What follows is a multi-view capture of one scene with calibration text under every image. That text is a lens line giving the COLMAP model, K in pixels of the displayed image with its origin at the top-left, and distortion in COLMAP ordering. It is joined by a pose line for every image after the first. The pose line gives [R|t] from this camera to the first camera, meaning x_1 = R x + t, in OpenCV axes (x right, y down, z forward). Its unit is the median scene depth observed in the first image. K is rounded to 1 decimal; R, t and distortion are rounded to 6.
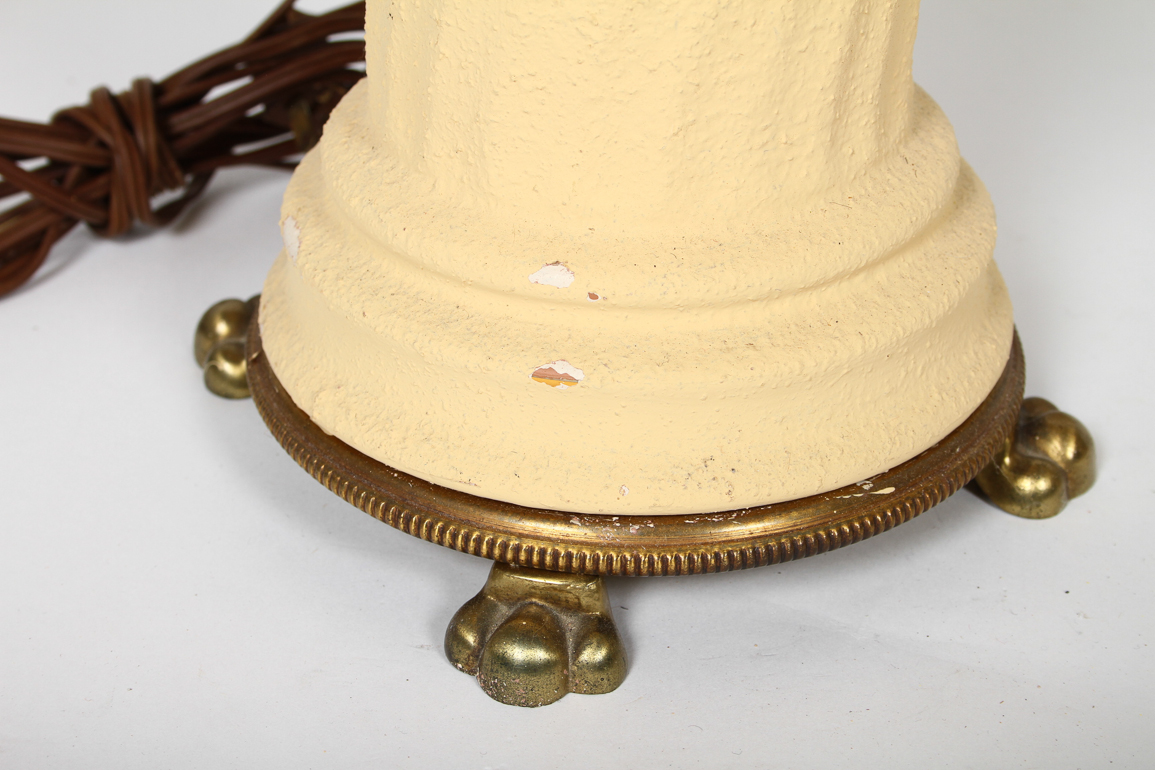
lens RADIAL K [[2315.7, 0, 577.5], [0, 2315.7, 385.0], [0, 0, 1]] dist [-0.074071, -0.299721]
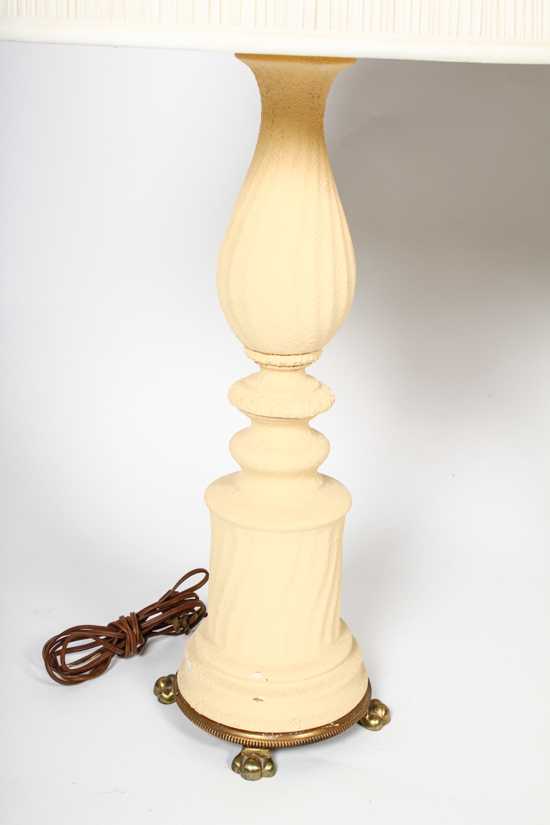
lens RADIAL K [[1165.2, 0, 275.0], [0, 1165.2, 412.5], [0, 0, 1]] dist [-0.002284, -0.028117]
pose [[0.997248, -0.007007, 0.073812, -0.127473], [0.022339, 0.977658, -0.209014, -0.068112], [-0.070698, 0.210087, 0.975123, -1.148093]]
